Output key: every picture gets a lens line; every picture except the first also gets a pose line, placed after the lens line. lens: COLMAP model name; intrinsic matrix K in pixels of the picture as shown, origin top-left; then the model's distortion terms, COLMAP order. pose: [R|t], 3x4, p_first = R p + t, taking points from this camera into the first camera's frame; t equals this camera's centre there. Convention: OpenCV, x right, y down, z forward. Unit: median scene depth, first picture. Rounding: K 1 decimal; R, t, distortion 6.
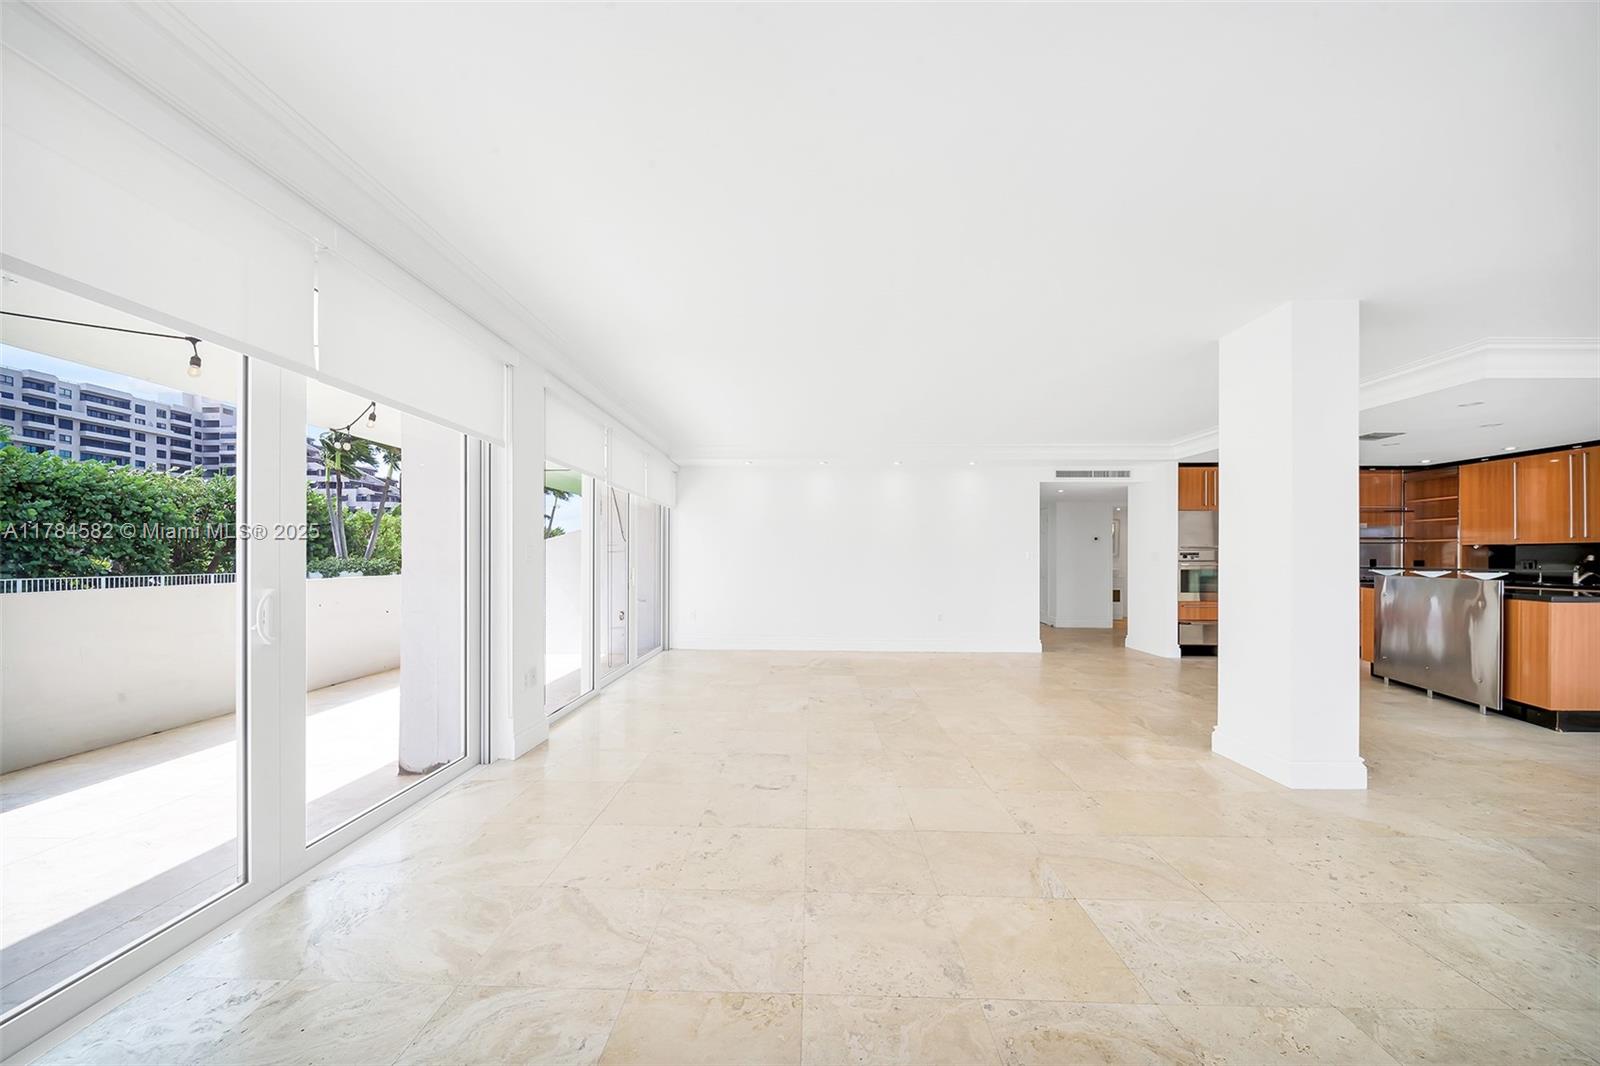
lens RADIAL K [[570.7, 0, 798.8], [0, 570.7, 563.8], [0, 0, 1]] dist [-0.006474, -0.000483]
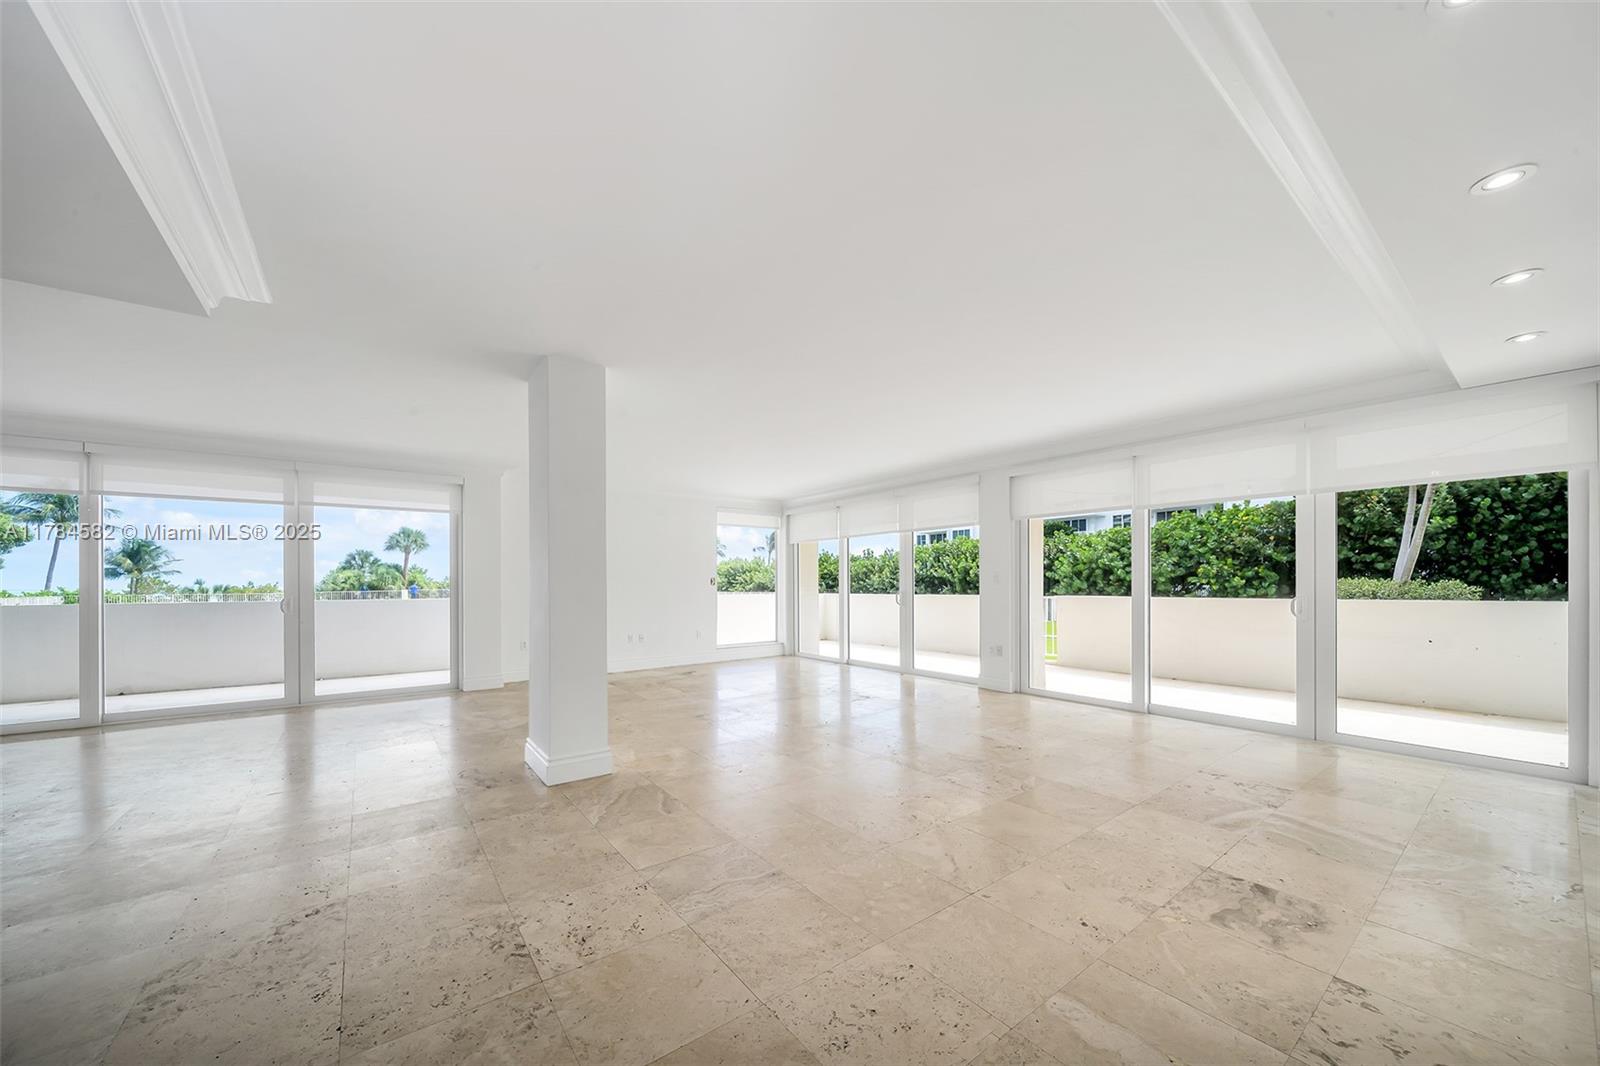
lens RADIAL K [[569.5, 0, 795.3], [0, 569.5, 584.0], [0, 0, 1]] dist [0.000455, -0.002768]
pose [[-0.789175, 0.002246, -0.614164, 1.314894], [-0.004172, 0.999951, 0.009018, -0.022812], [0.614154, 0.009679, -0.789127, 2.403465]]
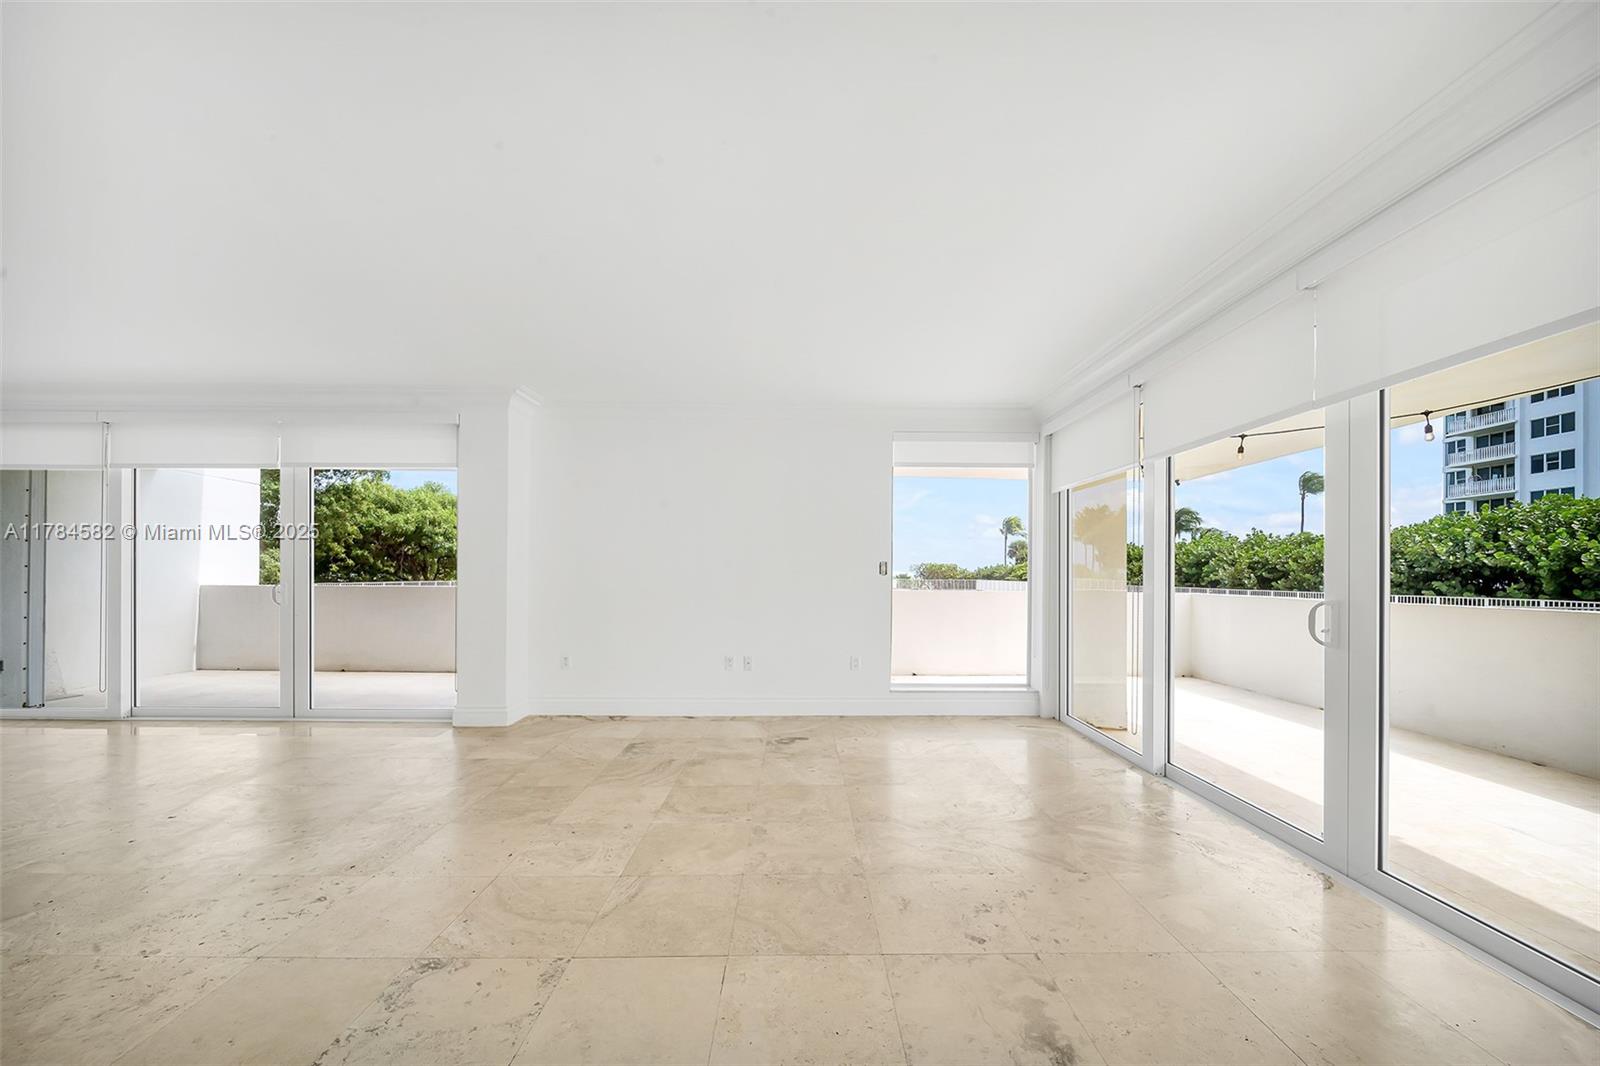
lens RADIAL K [[579.5, 0, 801.3], [0, 579.5, 574.6], [0, 0, 1]] dist [-0.004773, 0.000017]
pose [[-0.999493, -0.007310, -0.030982, 0.117847], [-0.007752, 0.999870, 0.014168, -0.010163], [0.030874, 0.014401, -0.999420, 1.442864]]
